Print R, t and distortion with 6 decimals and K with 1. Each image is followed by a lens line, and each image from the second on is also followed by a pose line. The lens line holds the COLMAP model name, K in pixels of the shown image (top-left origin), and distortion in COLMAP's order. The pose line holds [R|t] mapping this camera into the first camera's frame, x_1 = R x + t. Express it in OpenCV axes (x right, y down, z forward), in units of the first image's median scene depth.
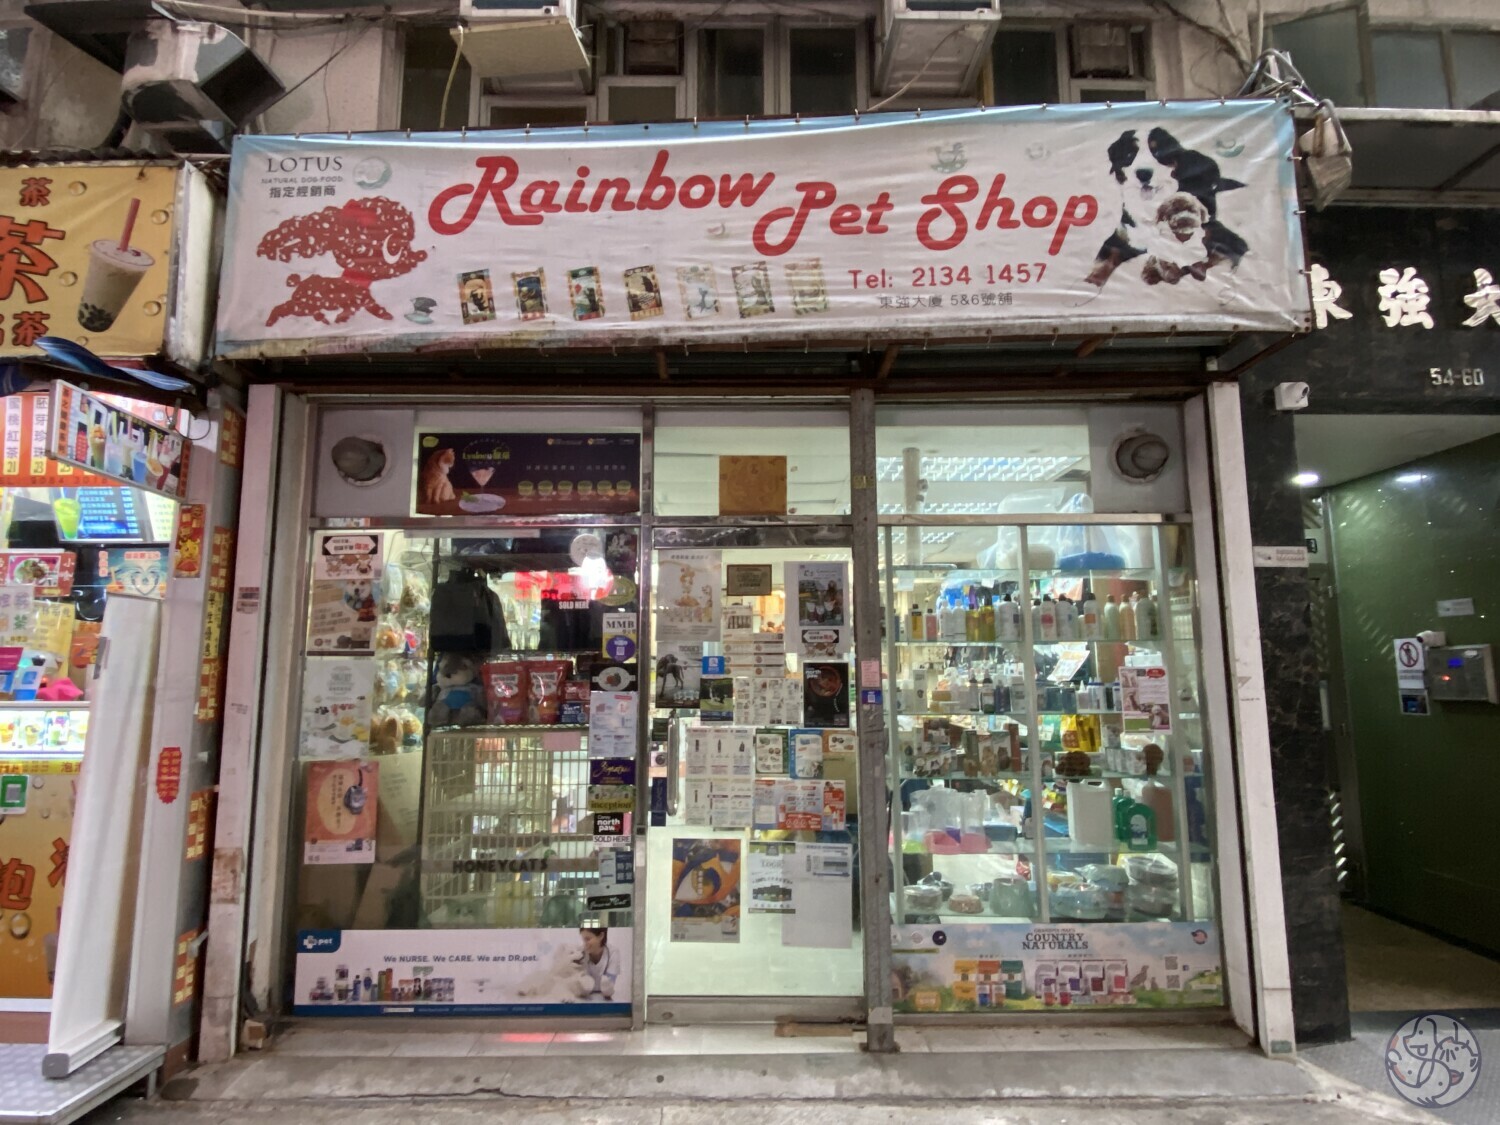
lens RADIAL K [[824.9, 0, 750.0], [0, 824.9, 562.5], [0, 0, 1]] dist [0.056300, -0.070184]
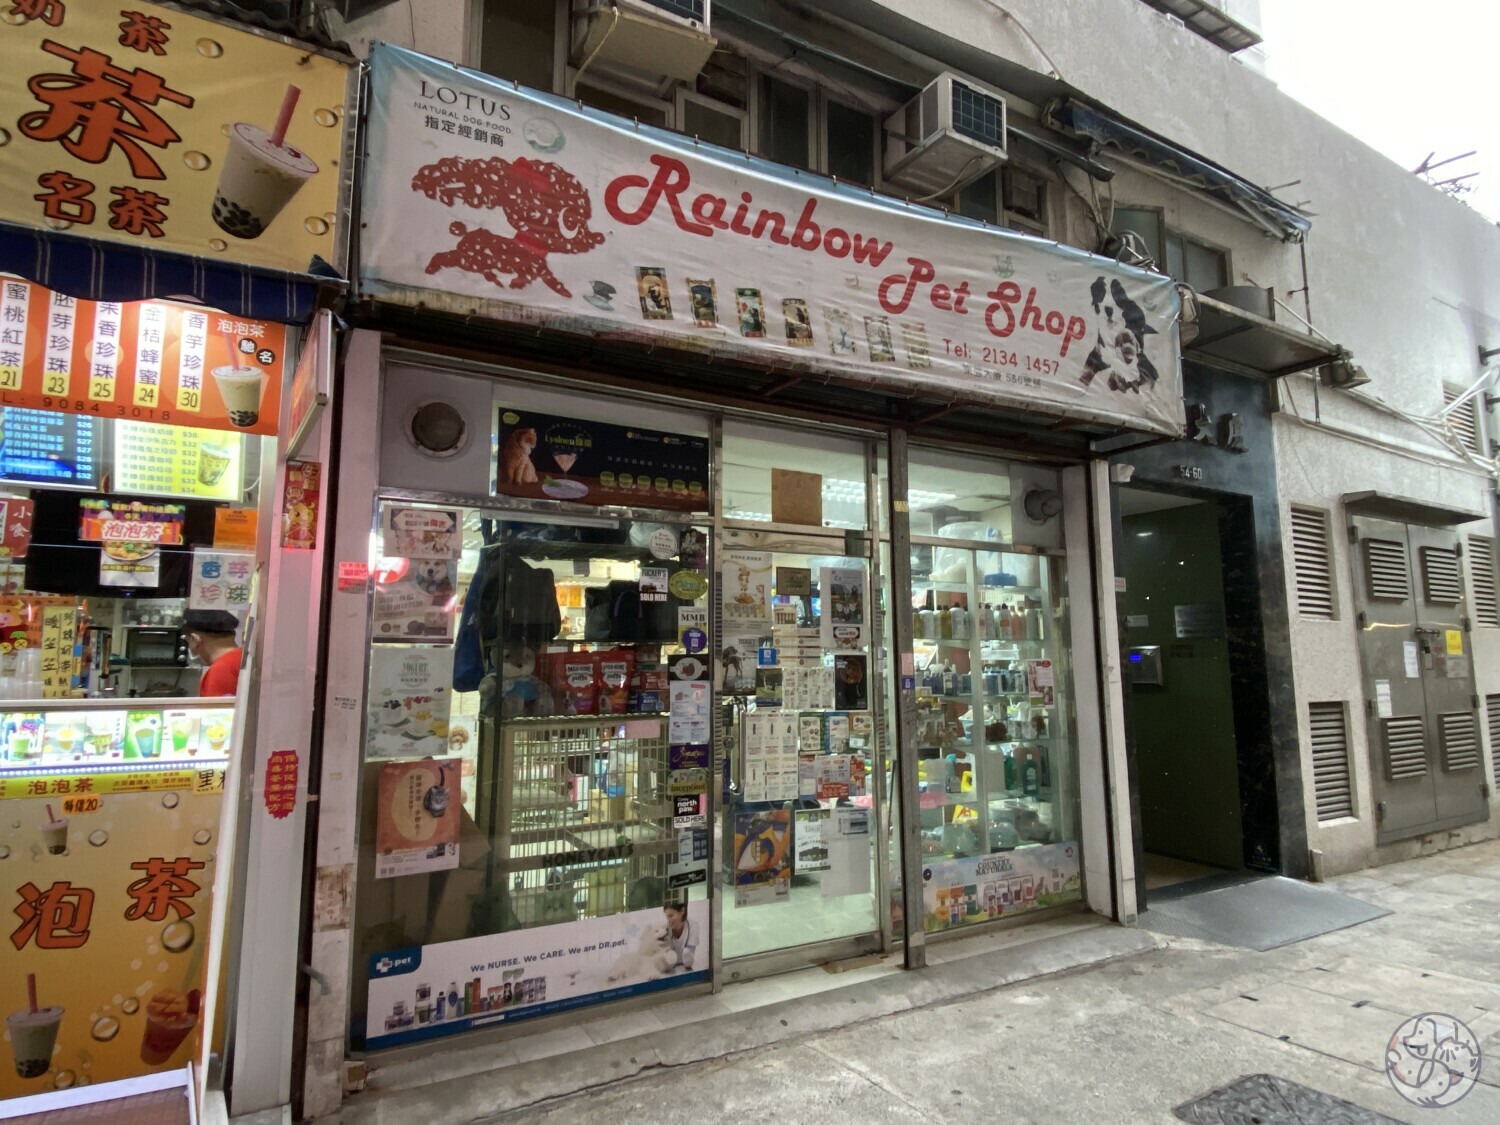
lens RADIAL K [[824.9, 0, 750.0], [0, 824.9, 562.5], [0, 0, 1]] dist [0.056300, -0.070184]
pose [[0.873720, 0.060828, 0.482612, -0.642868], [-0.064854, 0.997860, -0.008359, 0.009391], [-0.482087, -0.023995, 0.875795, 0.043856]]
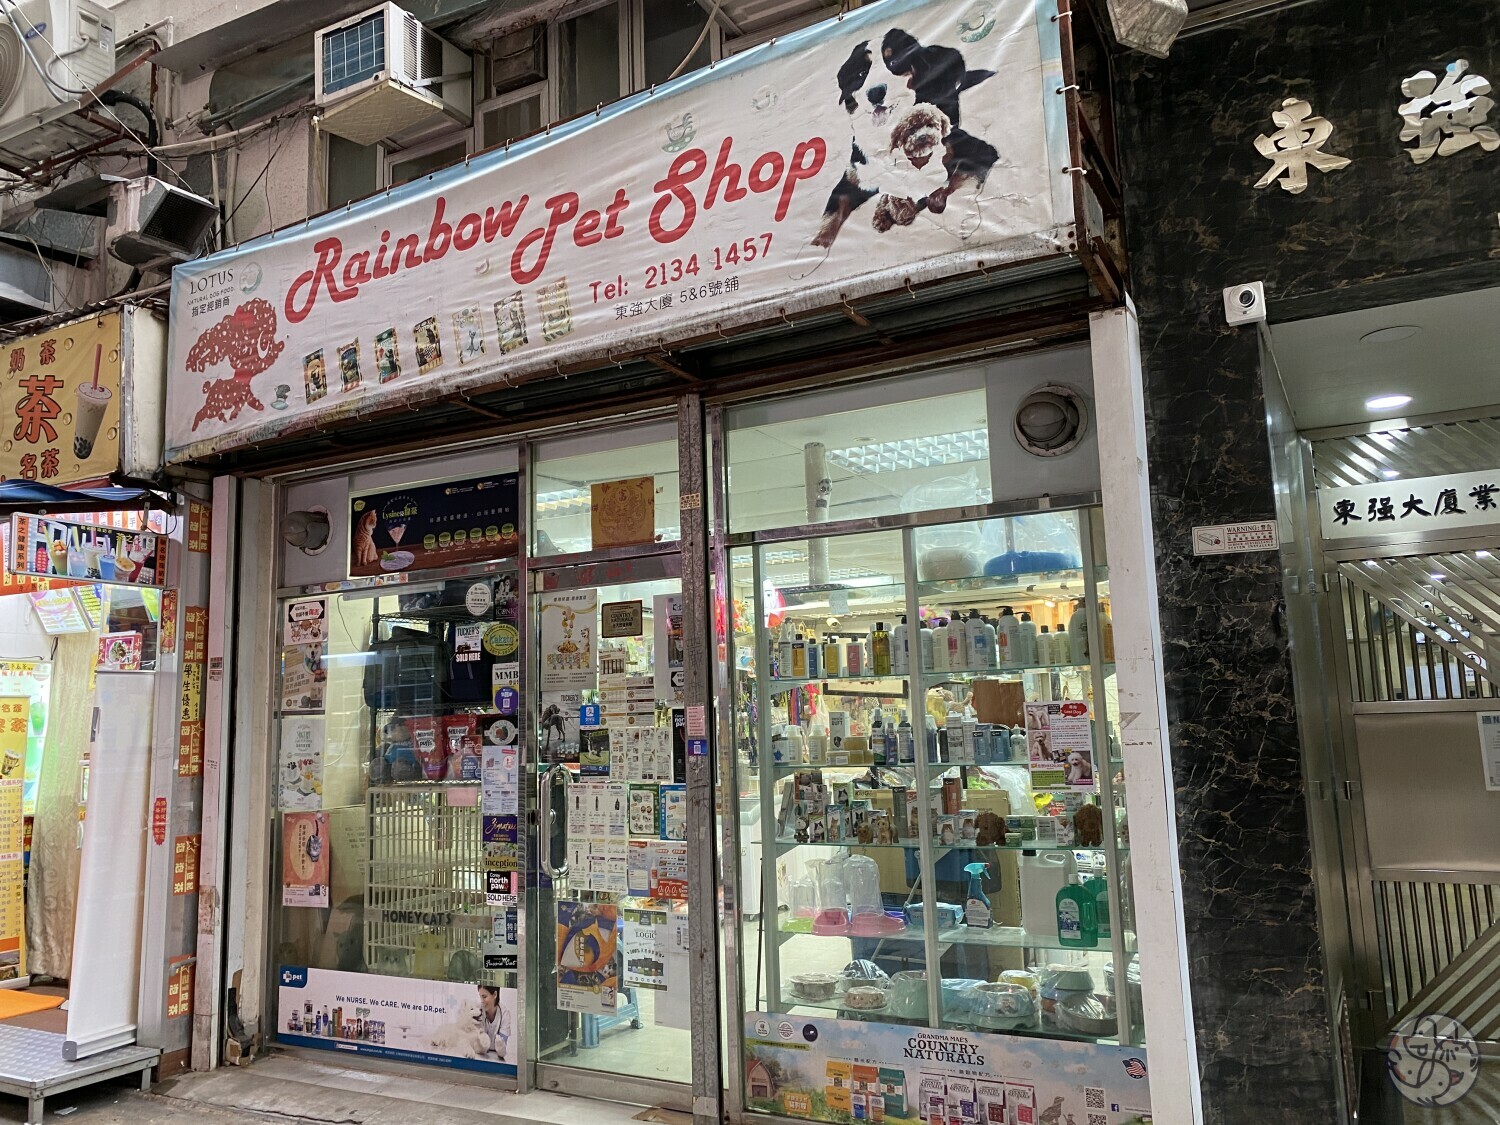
lens RADIAL K [[1143.7, 0, 747.3], [0, 1143.7, 557.5], [0, 0, 1]] dist [0.004051, -0.013307]
pose [[0.881409, -0.089693, -0.463760, 0.753655], [0.089544, 0.995731, -0.022394, -0.006115], [0.463789, -0.021789, 0.885678, -0.040300]]
